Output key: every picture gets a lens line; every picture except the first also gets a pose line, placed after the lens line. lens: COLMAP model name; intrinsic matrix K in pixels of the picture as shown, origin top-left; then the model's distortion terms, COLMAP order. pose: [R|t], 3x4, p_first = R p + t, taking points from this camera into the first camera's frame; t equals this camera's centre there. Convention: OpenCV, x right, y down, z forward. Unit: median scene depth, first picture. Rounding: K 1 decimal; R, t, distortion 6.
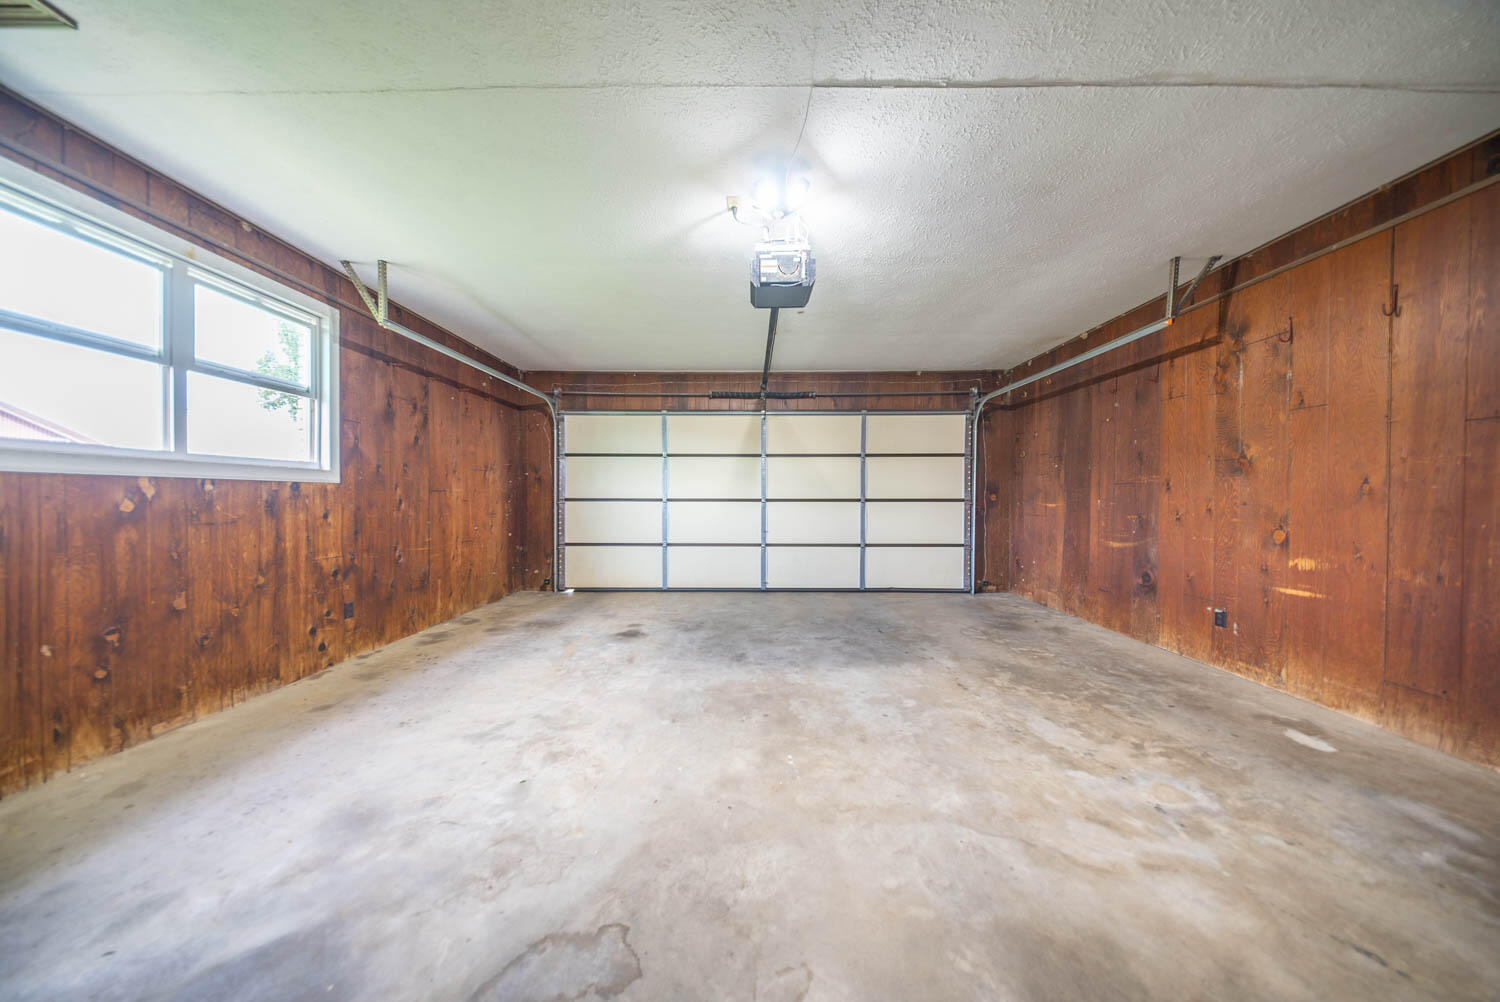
lens RADIAL K [[443.0, 0, 748.5], [0, 443.0, 503.9], [0, 0, 1]] dist [0.003742, -0.000299]
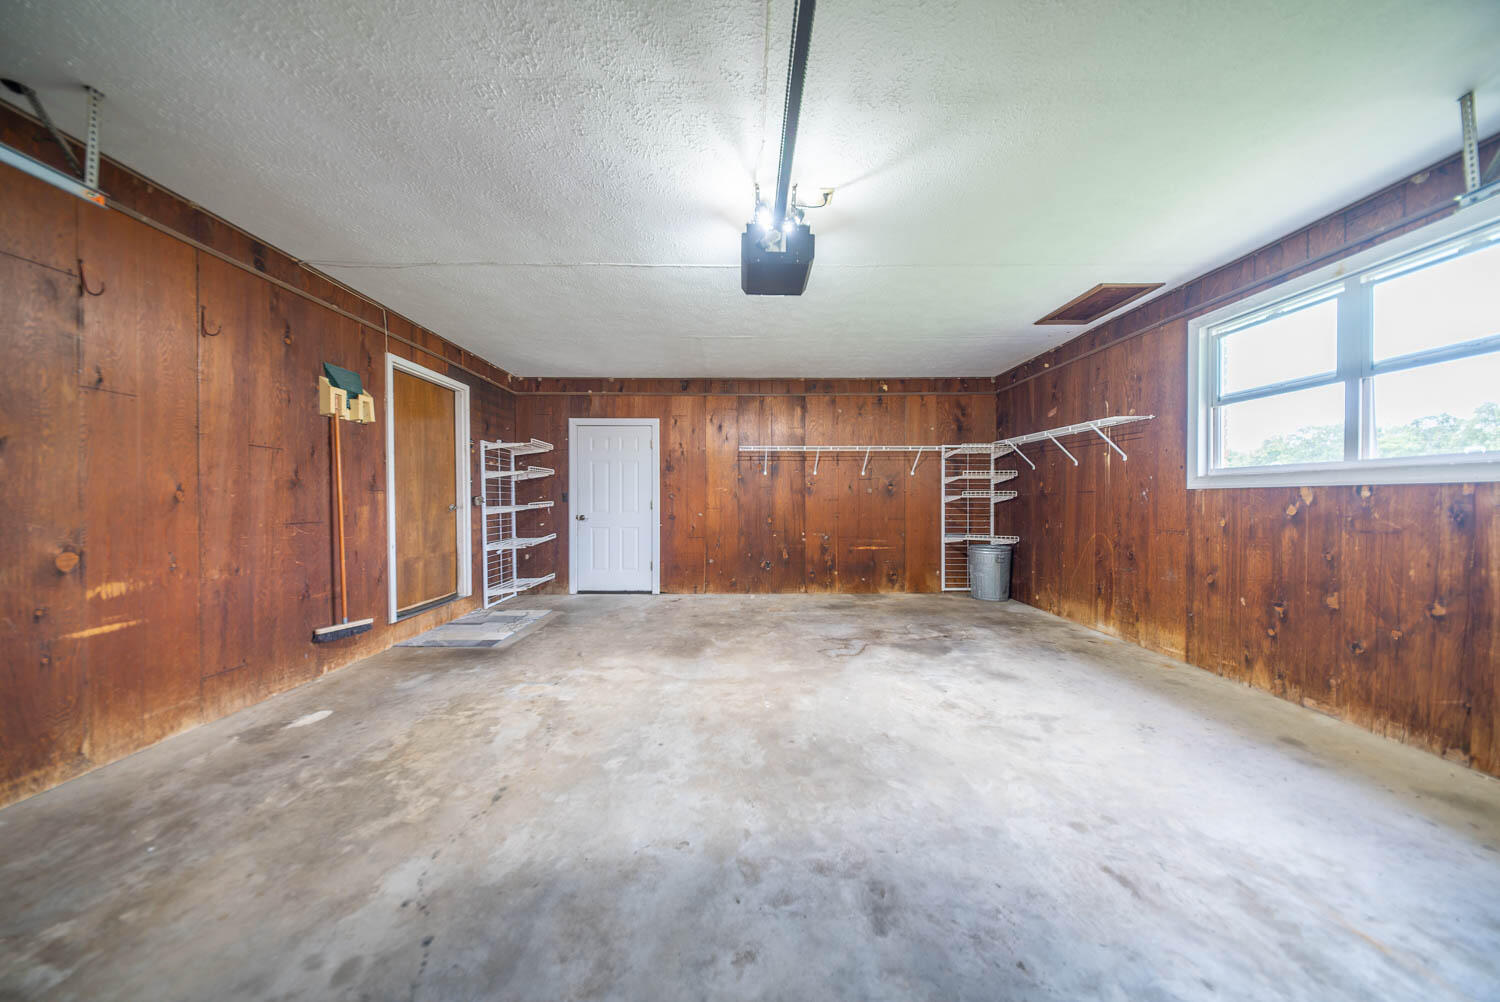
lens RADIAL K [[443.0, 0, 744.5], [0, 443.0, 503.7], [0, 0, 1]] dist [0.003742, -0.000299]
pose [[-0.999939, 0.000513, -0.011000, 0.152040], [0.000278, 0.999773, 0.021305, -0.037120], [0.011008, 0.021301, -0.999713, 1.973736]]
